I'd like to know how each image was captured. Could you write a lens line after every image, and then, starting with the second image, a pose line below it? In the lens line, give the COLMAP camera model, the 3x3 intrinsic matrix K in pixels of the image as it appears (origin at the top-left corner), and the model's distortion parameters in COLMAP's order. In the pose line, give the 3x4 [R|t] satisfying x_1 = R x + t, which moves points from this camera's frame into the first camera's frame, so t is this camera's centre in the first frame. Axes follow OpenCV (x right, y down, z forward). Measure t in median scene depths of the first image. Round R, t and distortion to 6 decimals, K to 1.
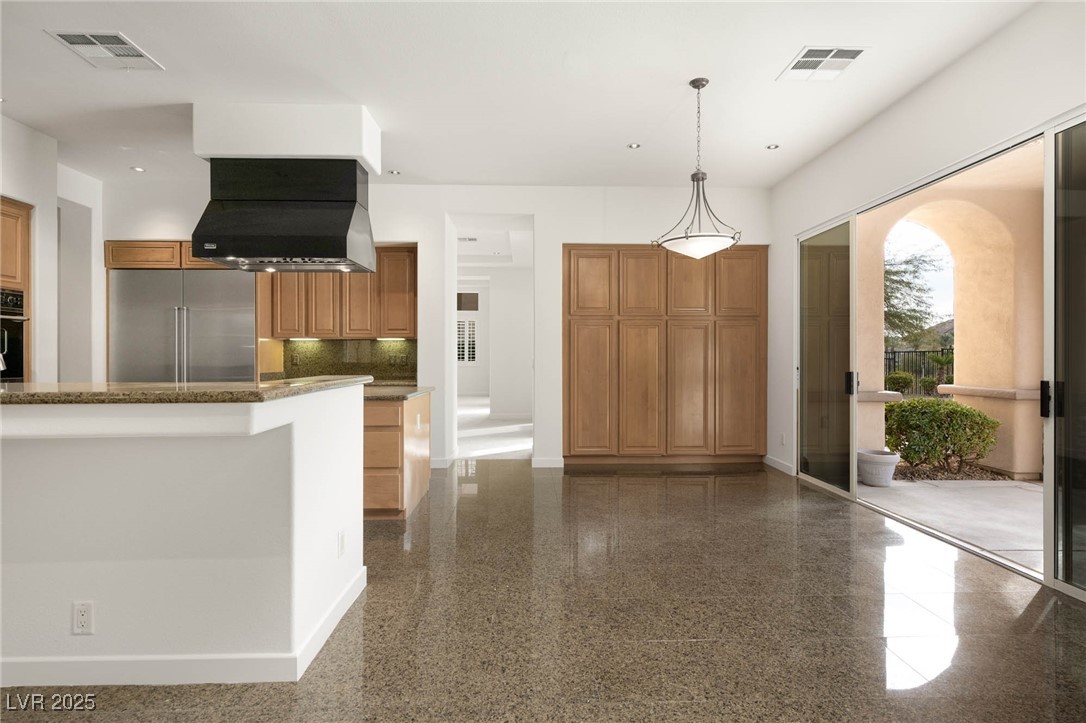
lens RADIAL K [[548.0, 0, 543.1], [0, 548.0, 357.5], [0, 0, 1]] dist [-0.000462, 0.000082]
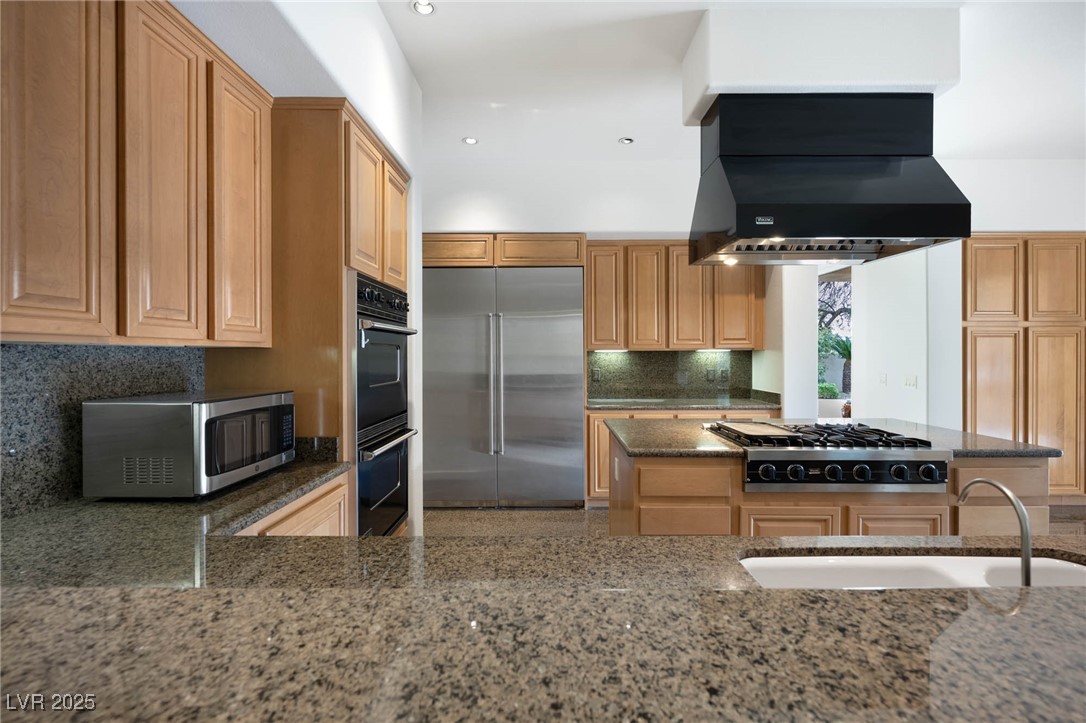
lens RADIAL K [[496.8, 0, 544.3], [0, 496.8, 363.7], [0, 0, 1]] dist [0.002271, 0.000096]
pose [[0.999424, 0.000066, -0.033938, -0.545050], [-0.000192, 0.999993, -0.003705, -0.011562], [0.033938, 0.003709, 0.999417, 0.245581]]
